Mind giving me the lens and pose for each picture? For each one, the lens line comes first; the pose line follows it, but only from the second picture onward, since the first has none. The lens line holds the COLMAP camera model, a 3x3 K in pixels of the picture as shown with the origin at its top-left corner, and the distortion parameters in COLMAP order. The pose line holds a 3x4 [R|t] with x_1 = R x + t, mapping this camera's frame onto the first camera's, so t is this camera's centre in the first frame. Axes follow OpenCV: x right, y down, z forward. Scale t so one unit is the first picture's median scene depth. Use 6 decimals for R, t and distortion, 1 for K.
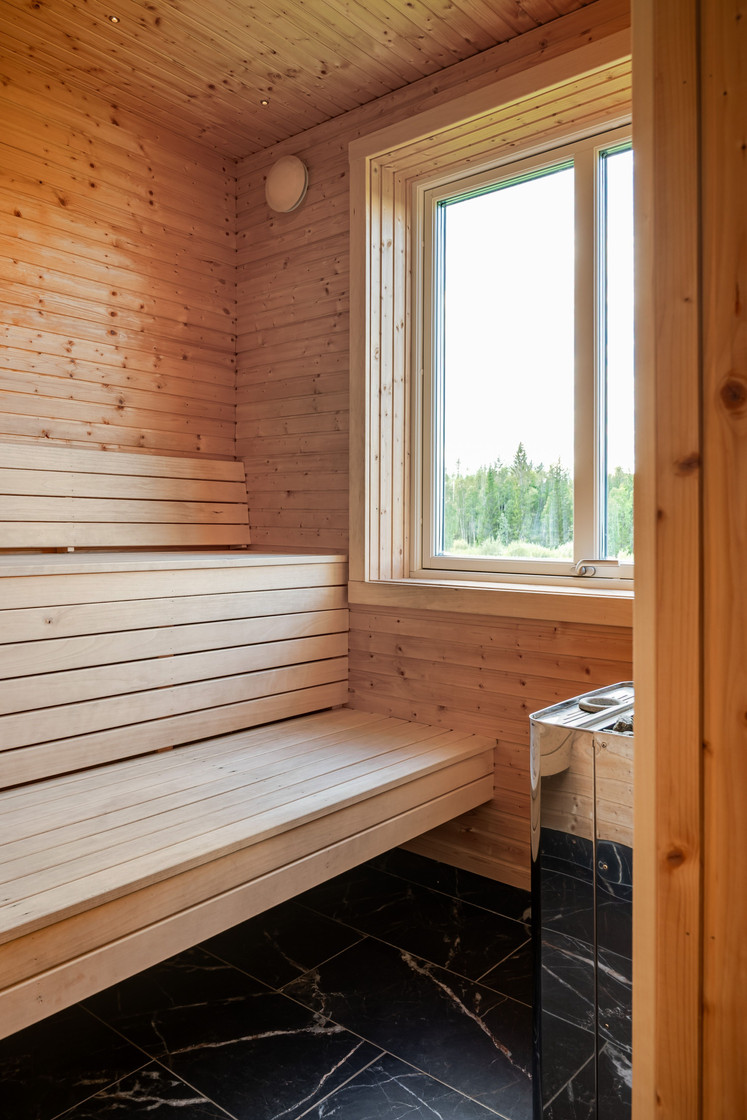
lens RADIAL K [[793.5, 0, 374.5], [0, 793.5, 519.3], [0, 0, 1]] dist [0.001005, 0.002389]
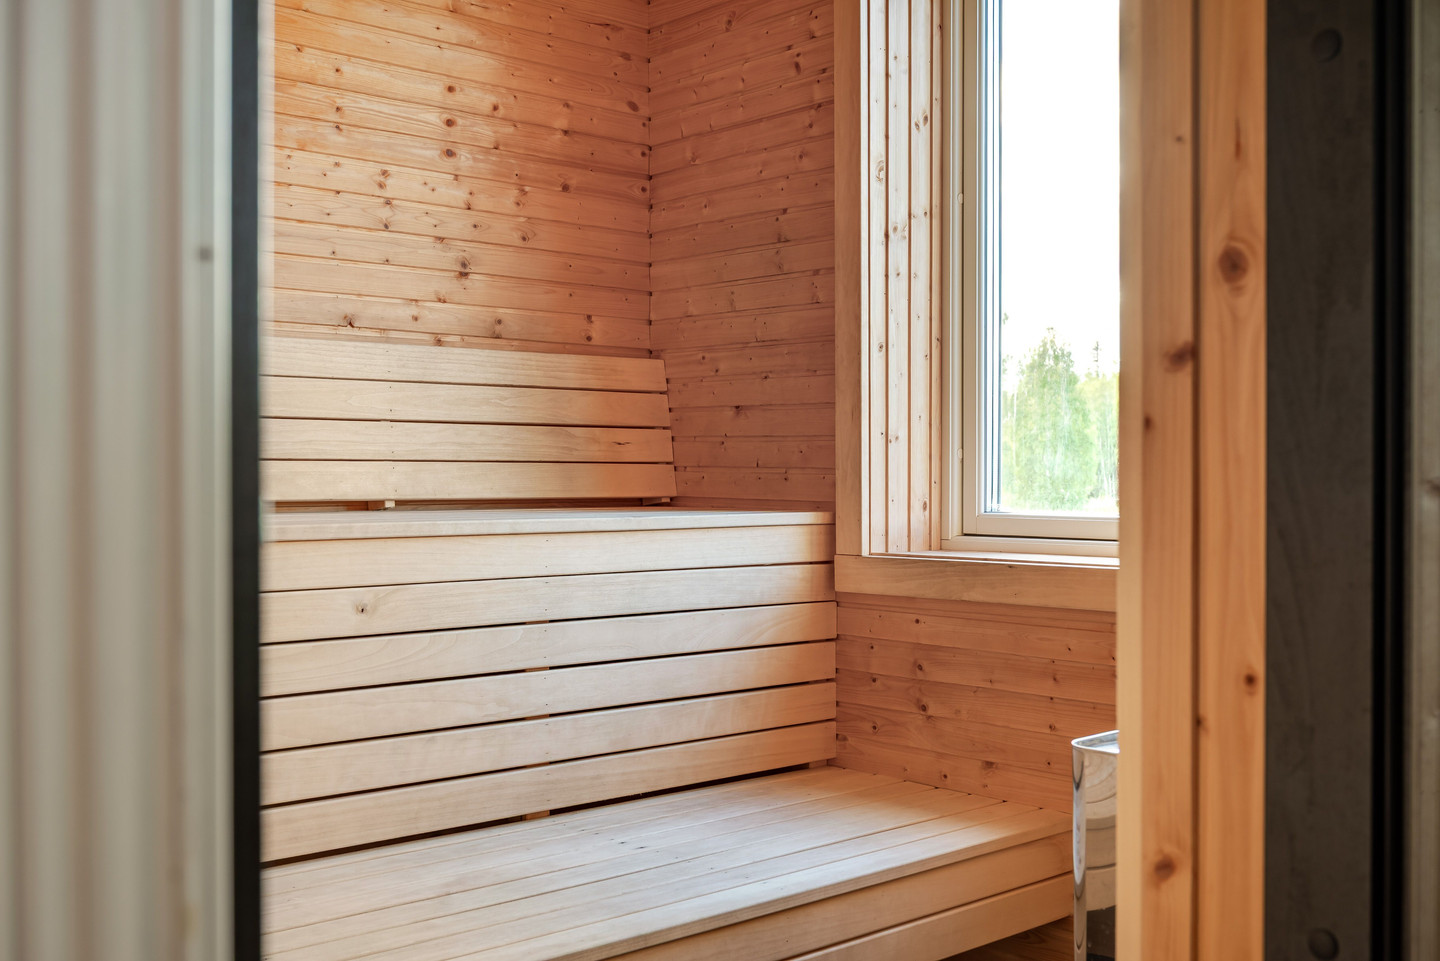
lens RADIAL K [[1489.4, 0, 720.0], [0, 1489.4, 480.5], [0, 0, 1]] dist [0.014559, -0.001496]
pose [[0.989959, -0.008440, -0.141102, 0.040459], [0.010252, 0.999874, 0.012118, 0.007159], [0.140982, -0.013443, 0.989921, -0.123718]]
